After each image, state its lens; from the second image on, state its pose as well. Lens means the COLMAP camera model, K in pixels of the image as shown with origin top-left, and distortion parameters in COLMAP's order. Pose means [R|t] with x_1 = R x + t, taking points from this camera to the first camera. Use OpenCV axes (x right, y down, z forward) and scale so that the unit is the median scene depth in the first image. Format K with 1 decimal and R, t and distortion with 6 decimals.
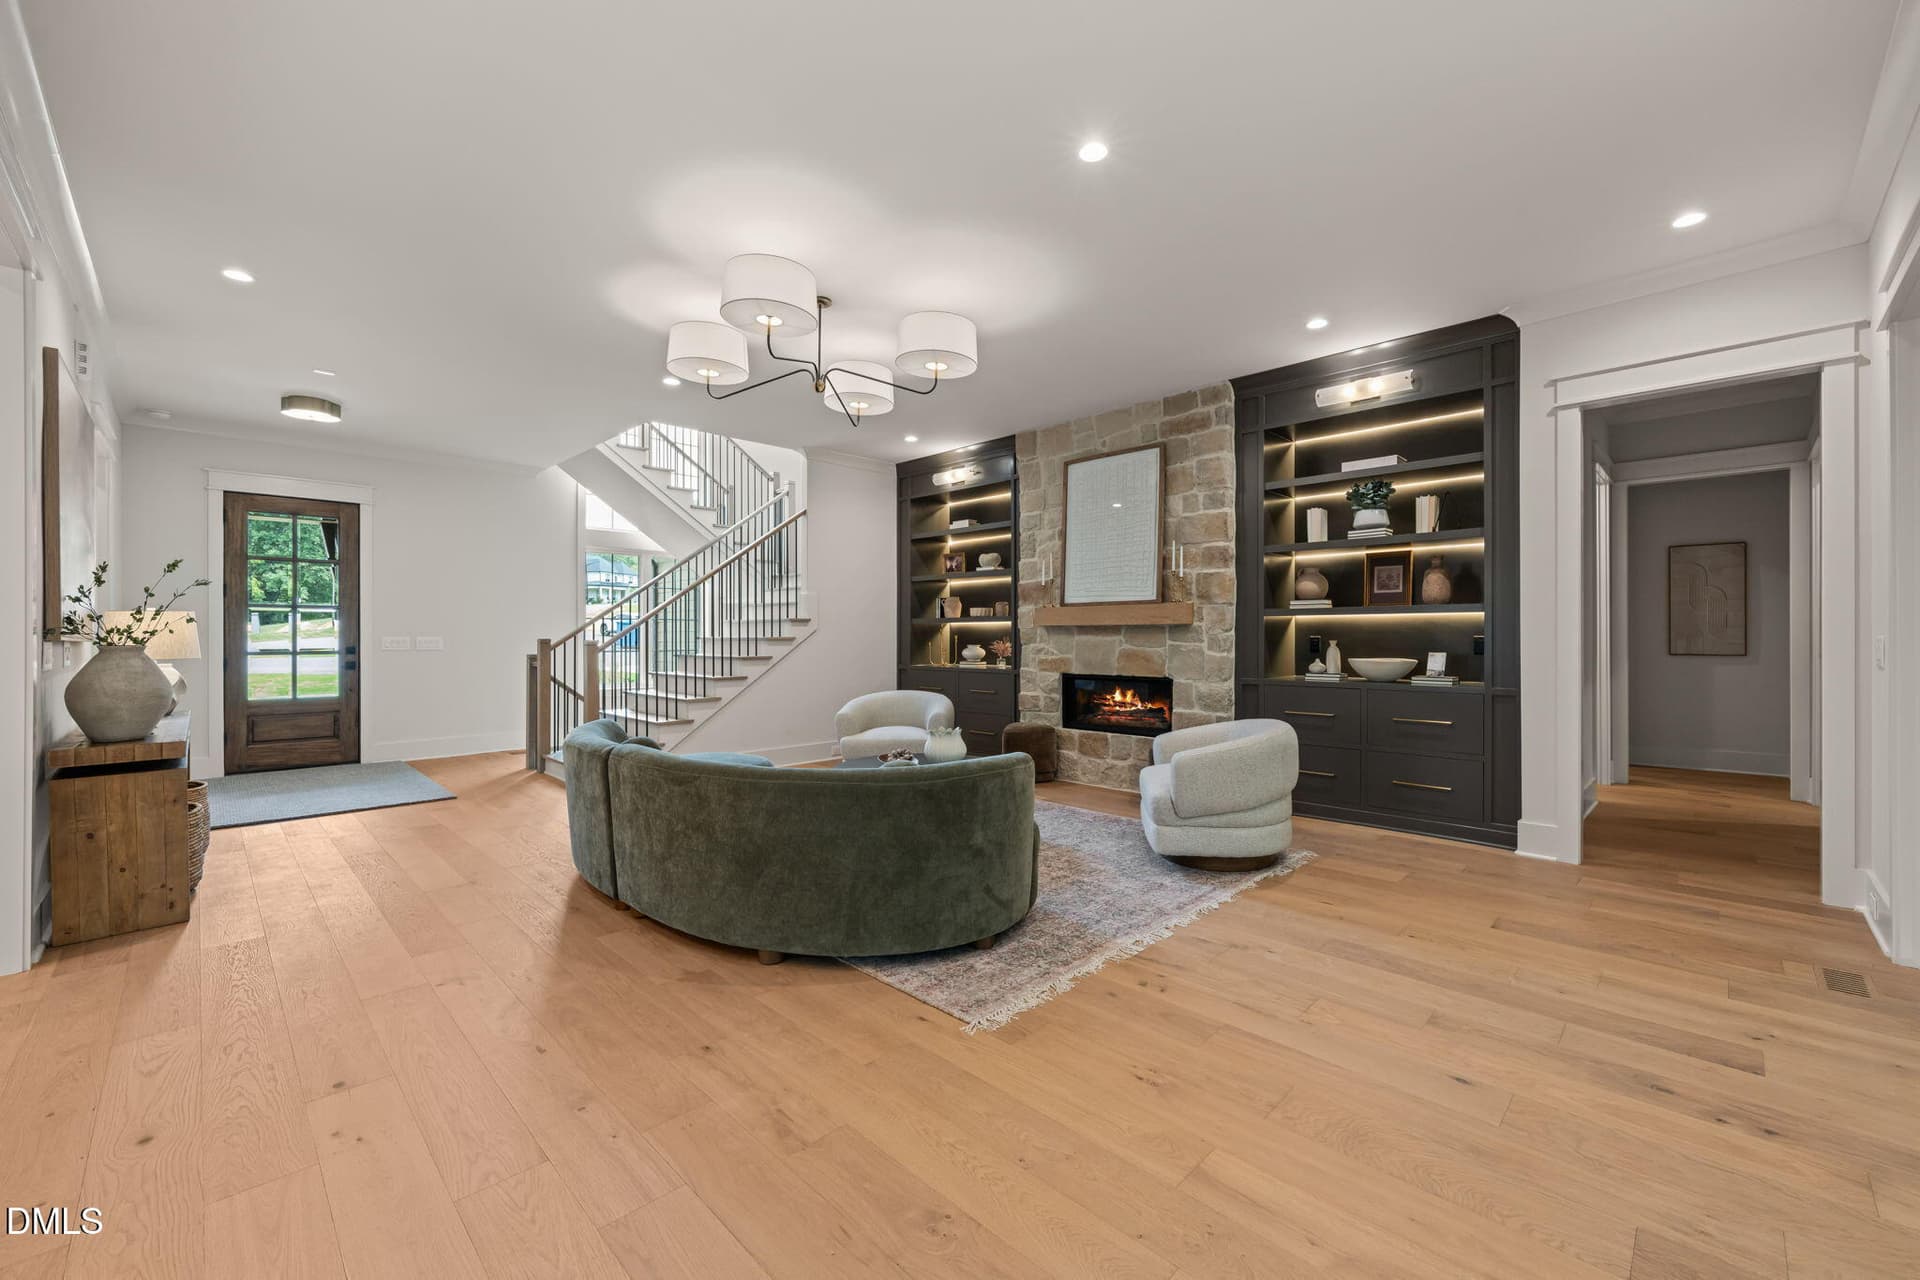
lens RADIAL K [[767.1, 0, 884.0], [0, 767.1, 638.9], [0, 0, 1]] dist [-0.004329, -0.001553]
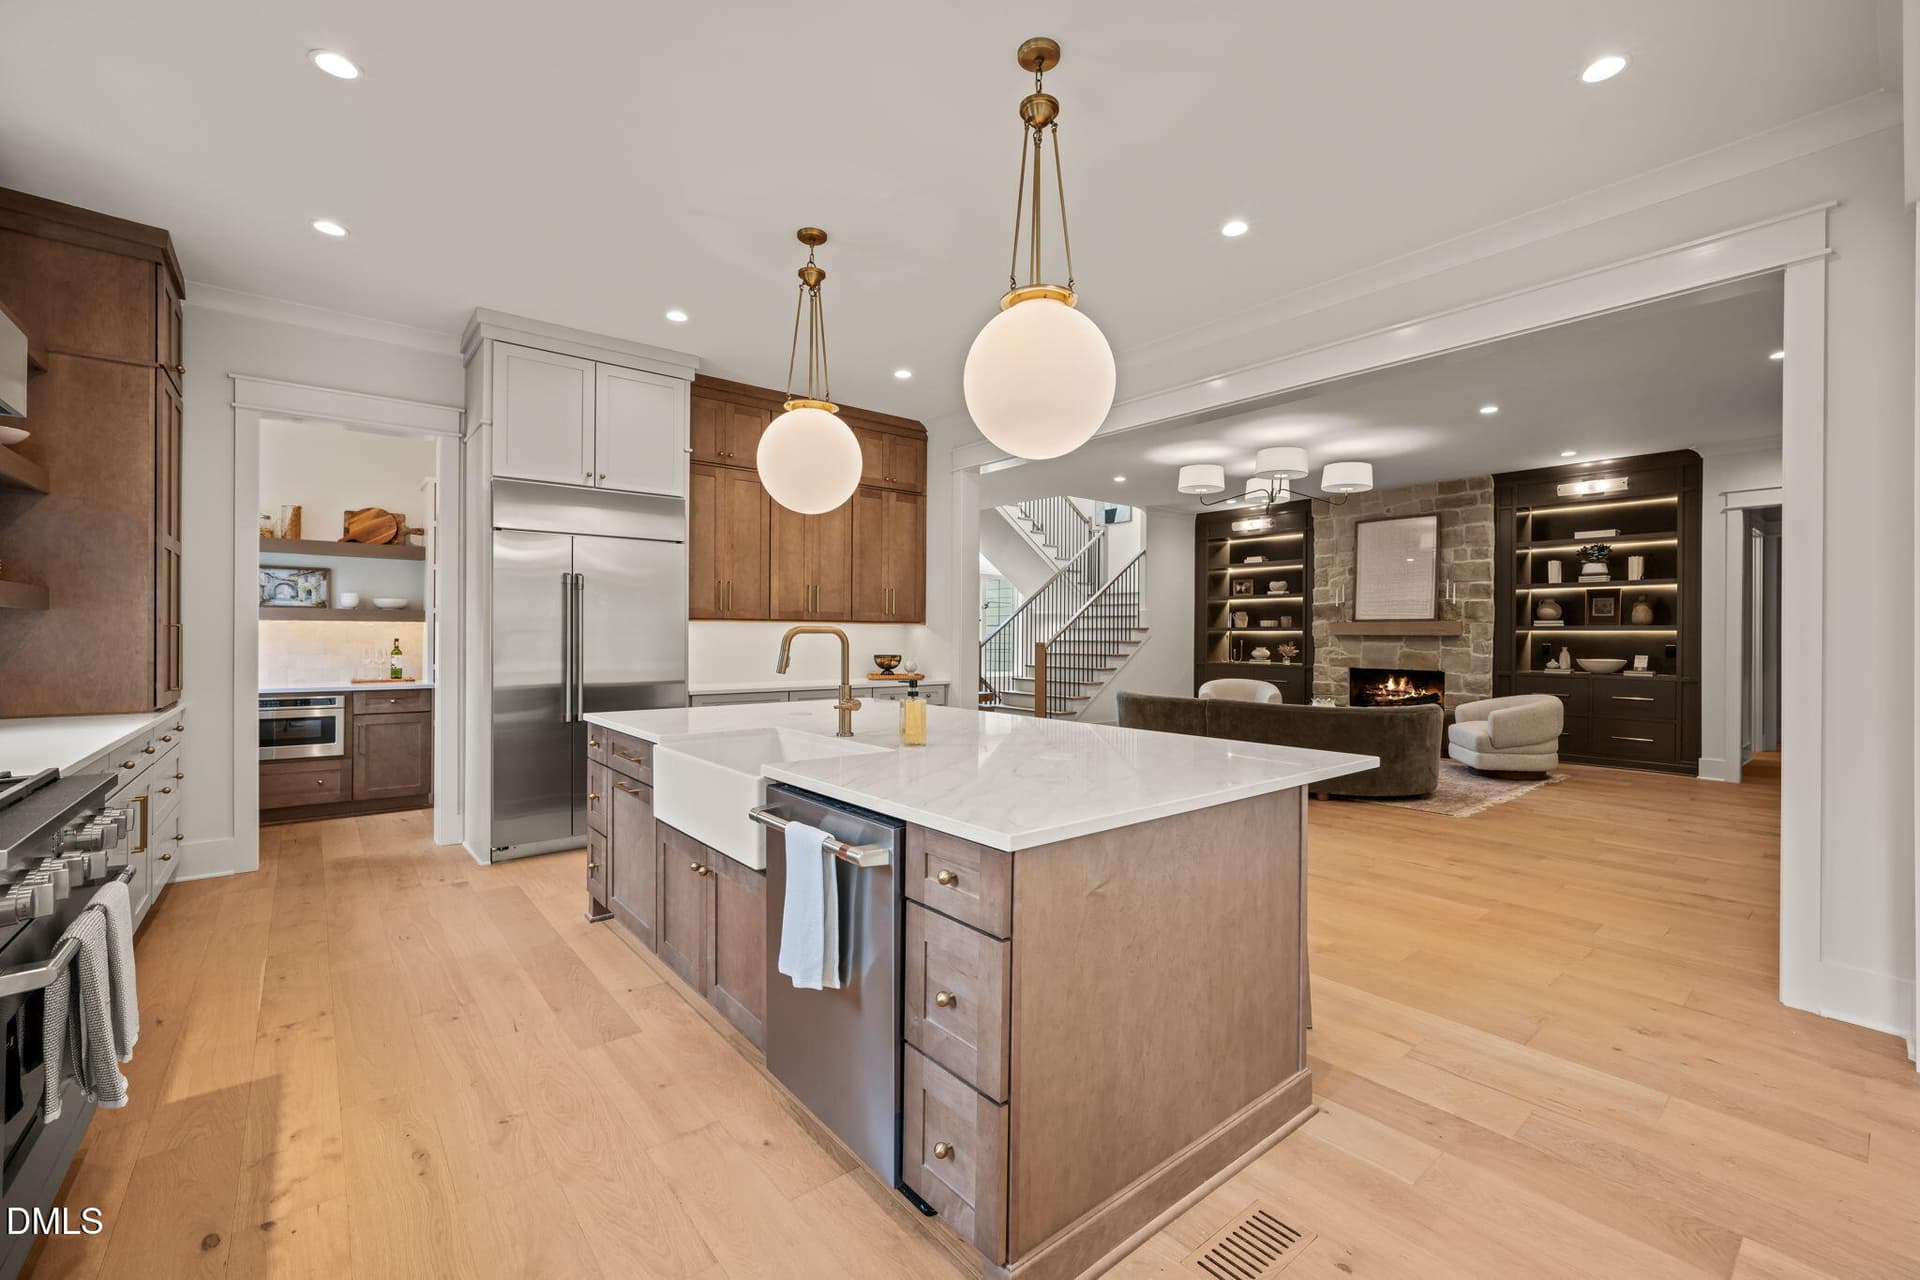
lens RADIAL K [[749.9, 0, 940.7], [0, 749.9, 636.9], [0, 0, 1]] dist [-0.002902, -0.000938]
pose [[0.997068, 0.008355, -0.076059, -0.511579], [-0.008560, 0.999961, -0.002370, -0.004060], [0.076036, 0.003014, 0.997101, -0.547868]]
